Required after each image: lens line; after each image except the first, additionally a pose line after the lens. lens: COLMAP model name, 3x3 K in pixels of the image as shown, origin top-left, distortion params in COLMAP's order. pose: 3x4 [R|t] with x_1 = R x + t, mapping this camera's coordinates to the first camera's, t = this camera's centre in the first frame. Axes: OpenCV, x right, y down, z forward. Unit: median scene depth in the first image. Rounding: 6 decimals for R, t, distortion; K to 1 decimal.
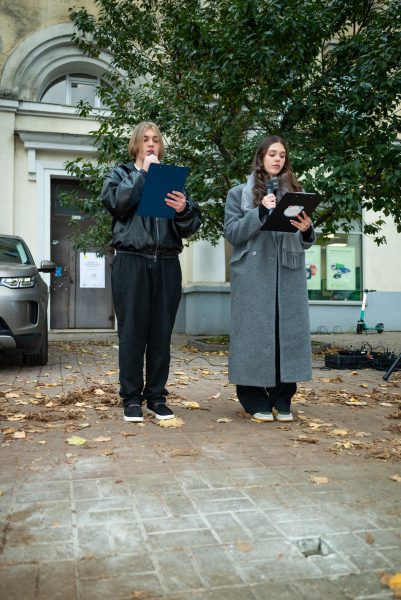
lens RADIAL K [[604.5, 0, 200.5], [0, 604.5, 300.0], [0, 0, 1]] dist [-0.018802, -0.004573]
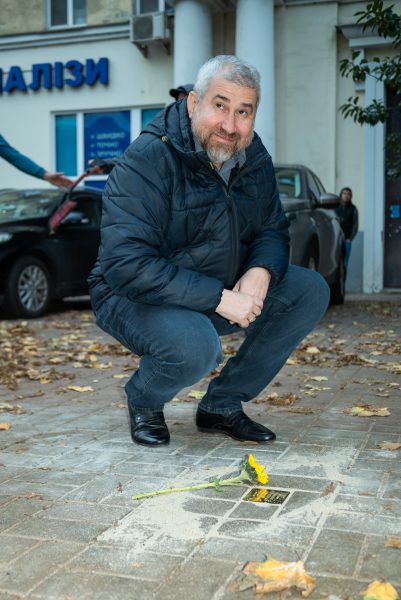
lens RADIAL K [[831.4, 0, 200.5], [0, 831.4, 300.0], [0, 0, 1]] dist [-0.012829, 0.009709]
pose [[0.849987, 0.027955, -0.526061, 0.614916], [-0.001880, 0.998746, 0.050035, 0.073505], [0.526800, -0.041540, 0.848974, 0.000775]]
